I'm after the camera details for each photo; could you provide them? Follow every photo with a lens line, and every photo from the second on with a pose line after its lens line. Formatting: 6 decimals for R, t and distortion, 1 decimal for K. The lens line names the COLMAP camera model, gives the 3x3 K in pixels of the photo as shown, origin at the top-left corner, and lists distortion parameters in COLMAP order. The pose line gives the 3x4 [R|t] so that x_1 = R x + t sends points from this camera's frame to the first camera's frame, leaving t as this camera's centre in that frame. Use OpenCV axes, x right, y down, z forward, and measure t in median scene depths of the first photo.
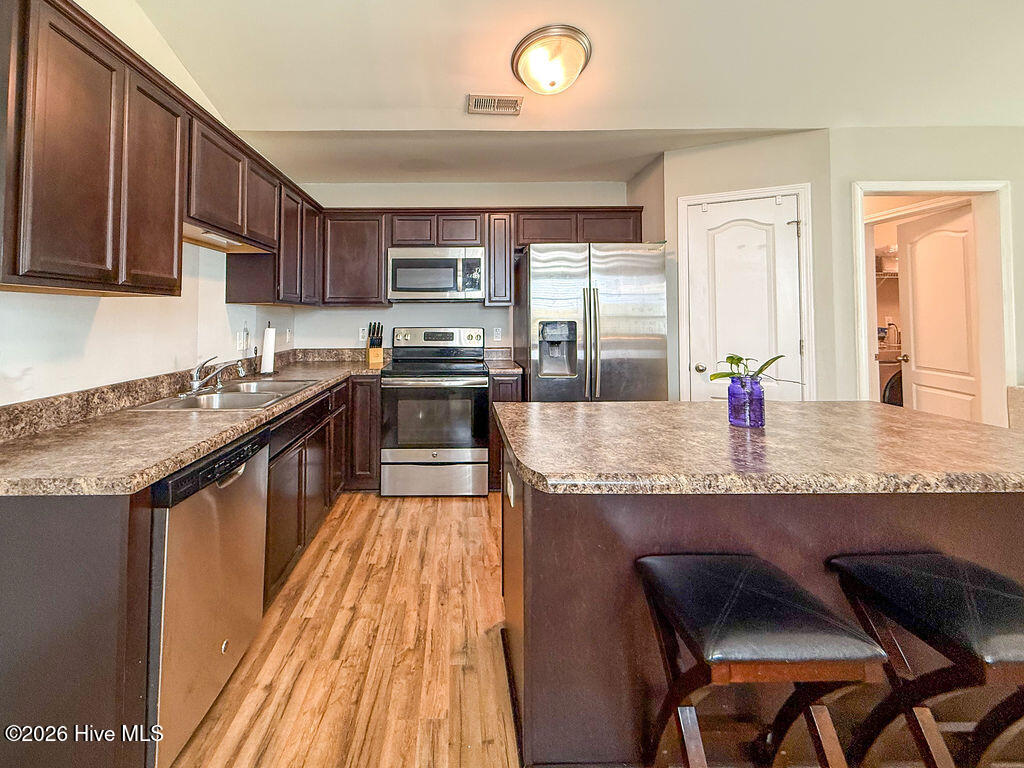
lens RADIAL K [[414.5, 0, 488.4], [0, 414.5, 288.5], [0, 0, 1]] dist [0.000670, 0.000047]
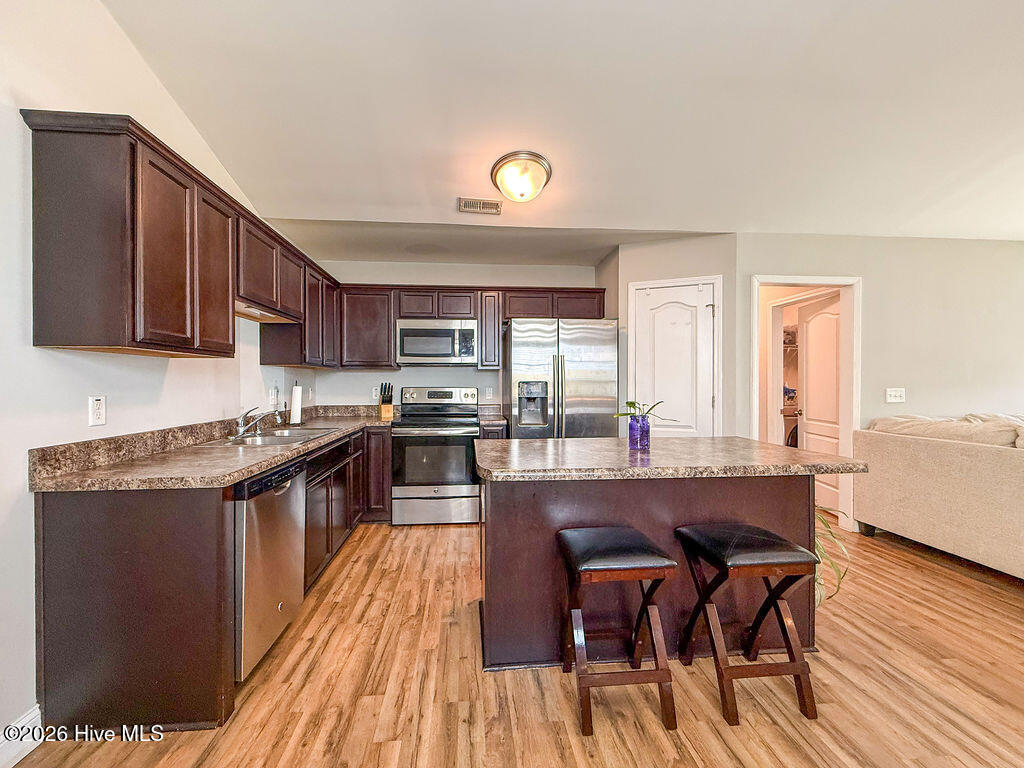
lens RADIAL K [[409.5, 0, 505.9], [0, 409.5, 383.6], [0, 0, 1]] dist [-0.001331, -0.000182]
pose [[0.999836, 0.008828, 0.015794, 0.071804], [-0.009884, 0.997629, 0.068103, 0.002447], [-0.015156, -0.068248, 0.997553, -0.243073]]
